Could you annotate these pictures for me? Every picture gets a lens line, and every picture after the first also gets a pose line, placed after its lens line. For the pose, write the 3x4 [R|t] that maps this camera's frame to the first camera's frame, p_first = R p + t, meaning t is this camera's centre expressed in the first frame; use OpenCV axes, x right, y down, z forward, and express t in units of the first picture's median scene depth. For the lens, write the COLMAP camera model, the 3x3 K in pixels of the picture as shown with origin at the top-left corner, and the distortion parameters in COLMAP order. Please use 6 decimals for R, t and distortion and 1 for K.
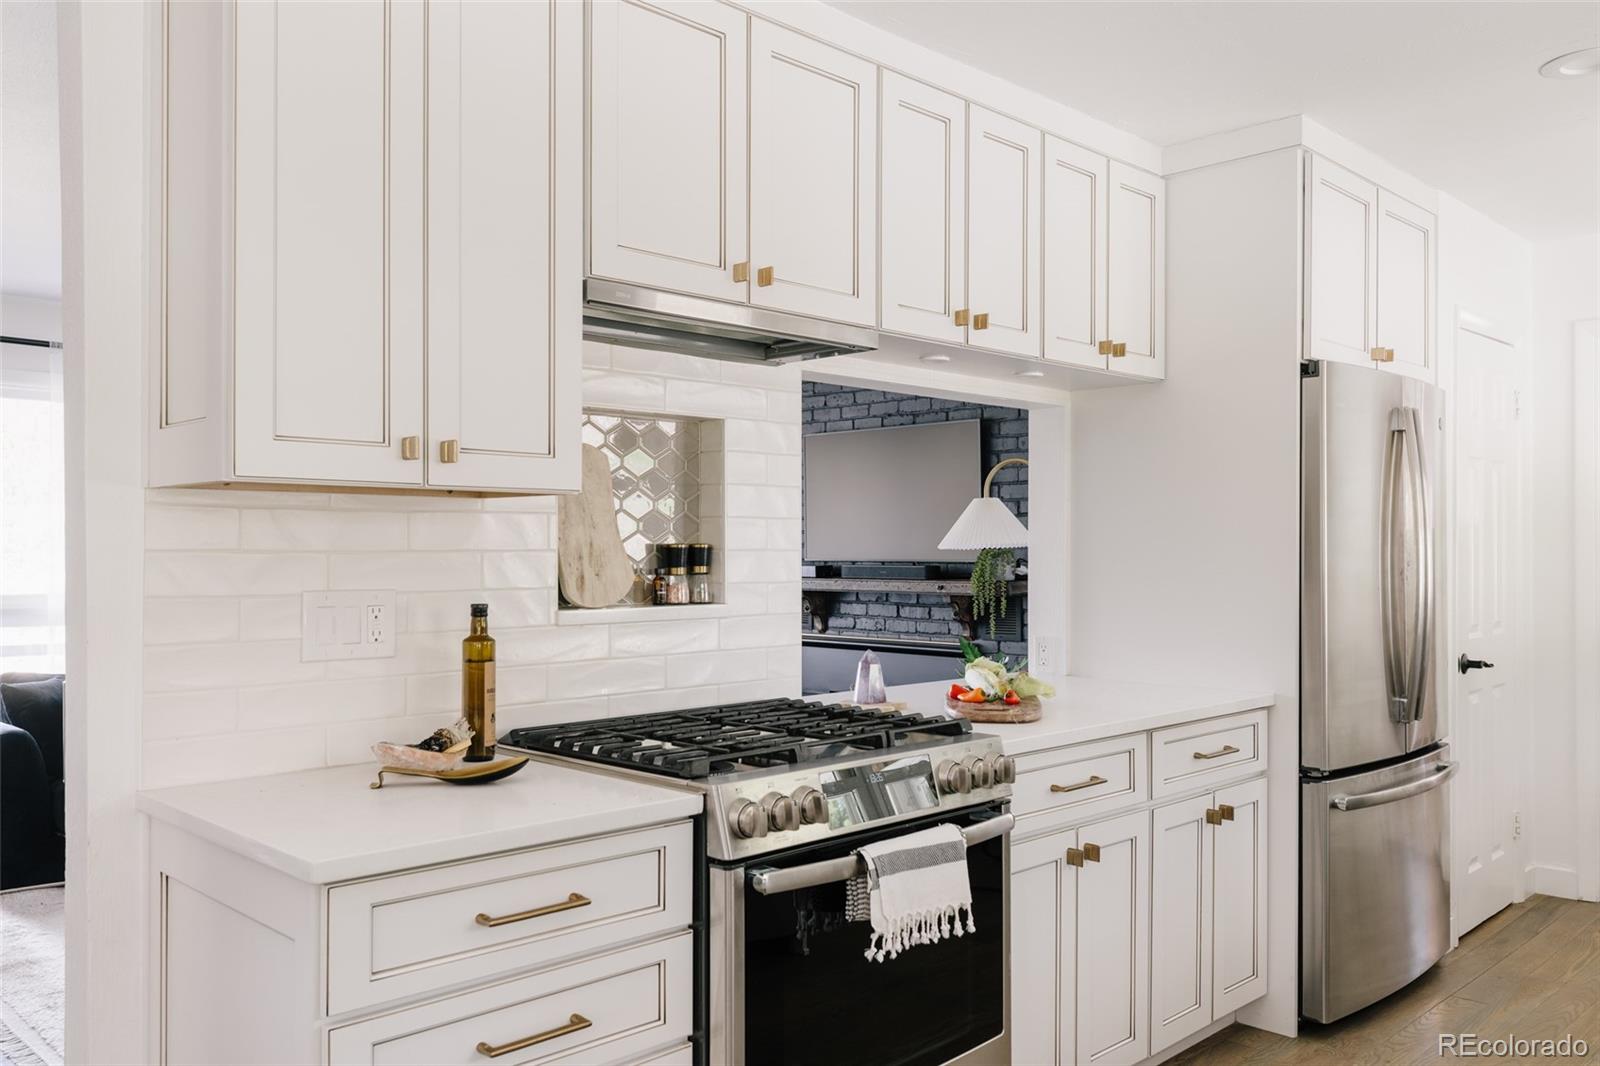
lens RADIAL K [[1275.9, 0, 800.4], [0, 1275.9, 540.1], [0, 0, 1]] dist [0.016748, -0.011248]
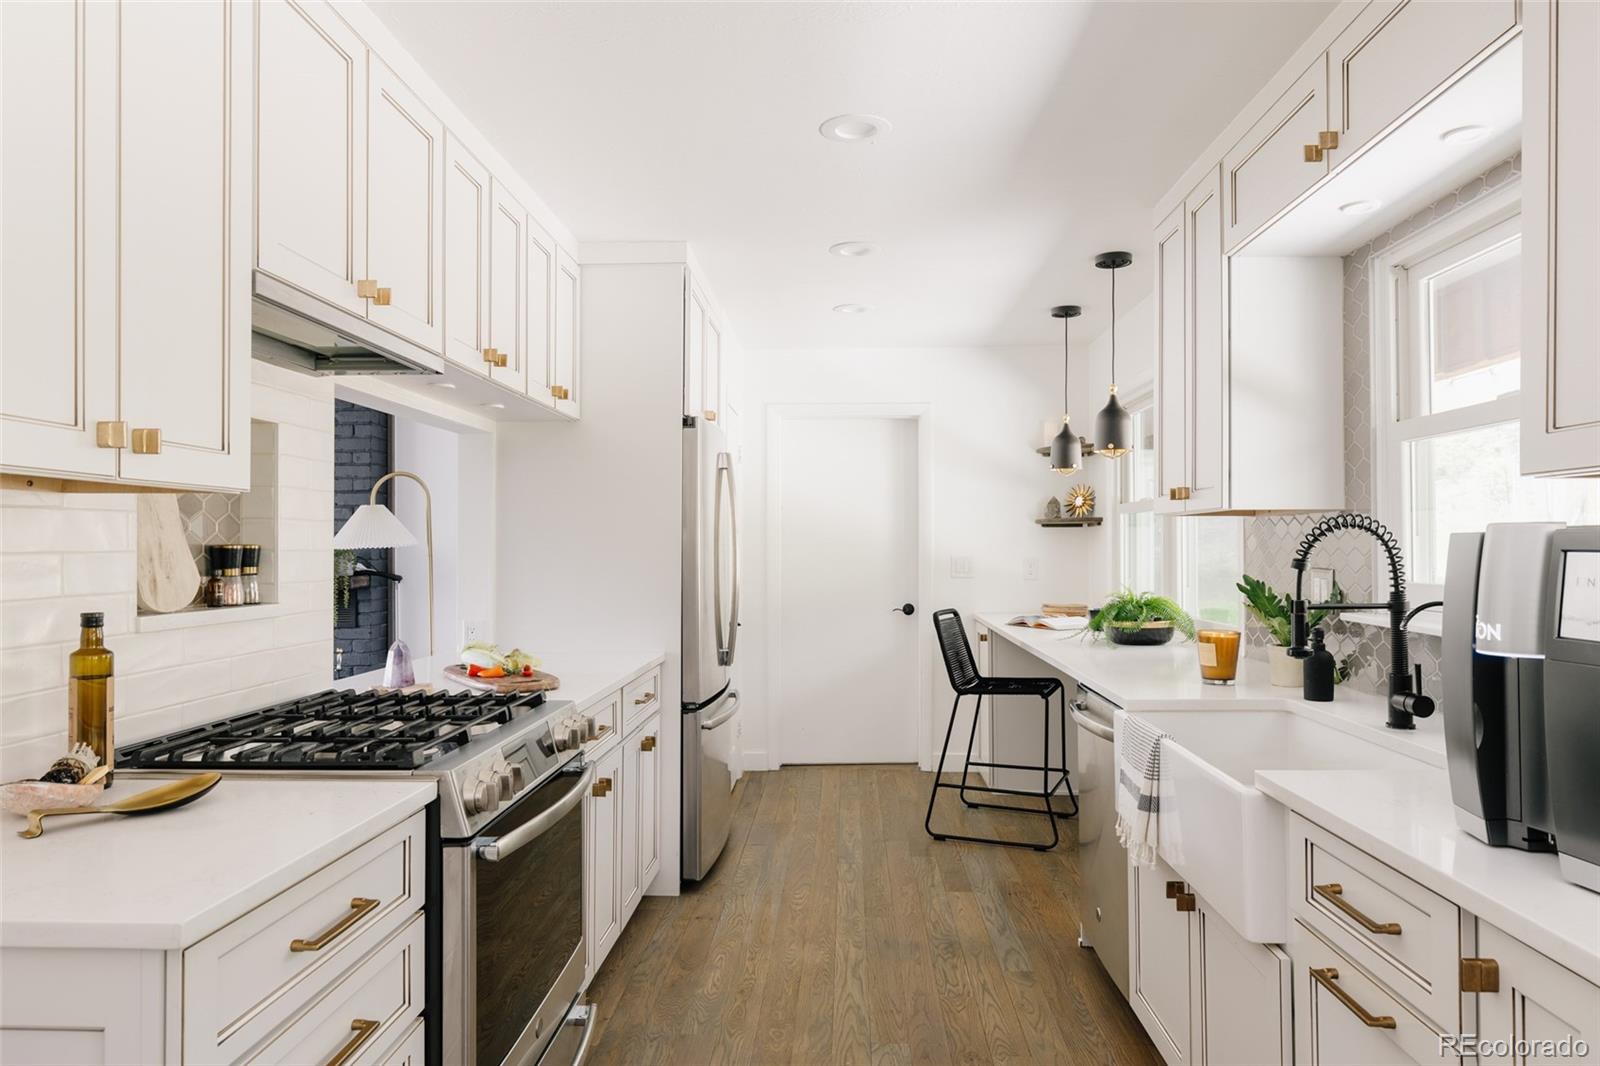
lens RADIAL K [[981.2, 0, 797.2], [0, 981.2, 537.9], [0, 0, 1]] dist [0.003675, -0.008675]
pose [[0.734855, 0.005716, 0.678200, -0.293013], [-0.003462, 0.999983, -0.004677, -0.000343], [-0.678215, 0.001089, 0.734862, 0.138334]]
